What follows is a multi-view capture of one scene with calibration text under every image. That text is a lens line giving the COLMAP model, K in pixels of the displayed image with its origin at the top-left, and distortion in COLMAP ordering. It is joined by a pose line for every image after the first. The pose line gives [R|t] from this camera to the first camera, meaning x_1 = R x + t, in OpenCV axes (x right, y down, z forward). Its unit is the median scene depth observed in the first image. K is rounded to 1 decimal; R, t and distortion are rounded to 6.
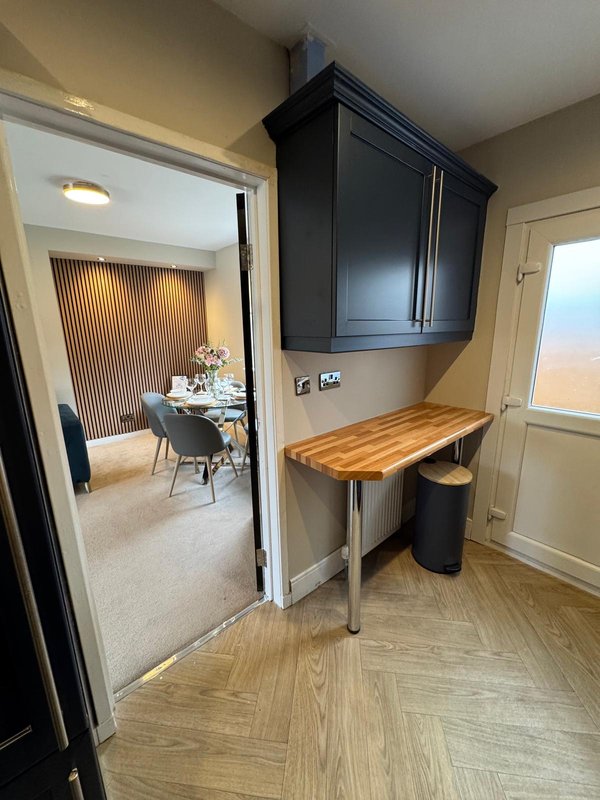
lens RADIAL K [[318.9, 0, 299.4], [0, 318.9, 397.6], [0, 0, 1]] dist [-0.002084, -0.000009]
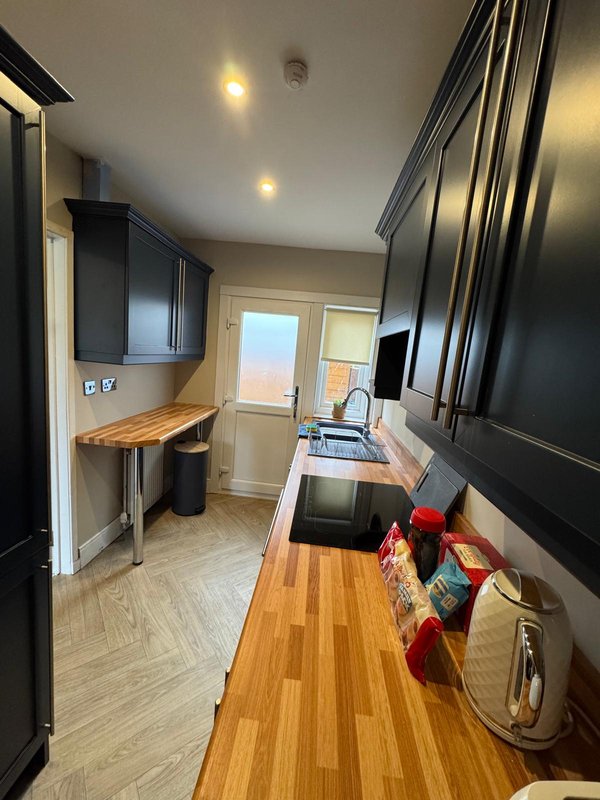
lens RADIAL K [[318.9, 0, 299.4], [0, 318.9, 397.6], [0, 0, 1]] dist [-0.002084, -0.000009]
pose [[0.701650, -0.026372, 0.712033, -0.299630], [0.056078, 0.998259, -0.018287, 0.070170], [-0.710311, 0.052761, 0.701907, -0.502803]]
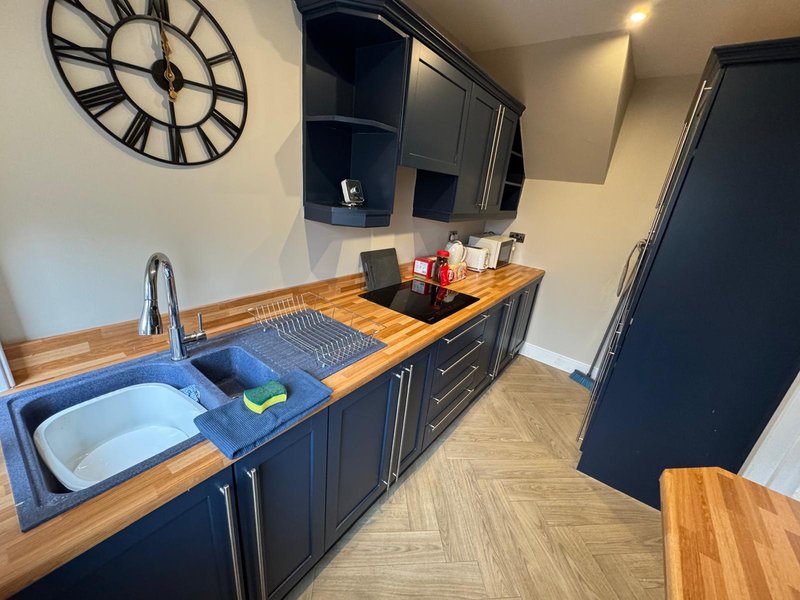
lens RADIAL K [[318.9, 0, 402.3], [0, 318.9, 302.3], [0, 0, 1]] dist [-0.002084, -0.000009]
pose [[-0.971925, -0.003657, -0.235261, 0.738726], [-0.132837, 0.833814, 0.535825, -0.269850], [0.194204, 0.552034, -0.810891, 0.953724]]
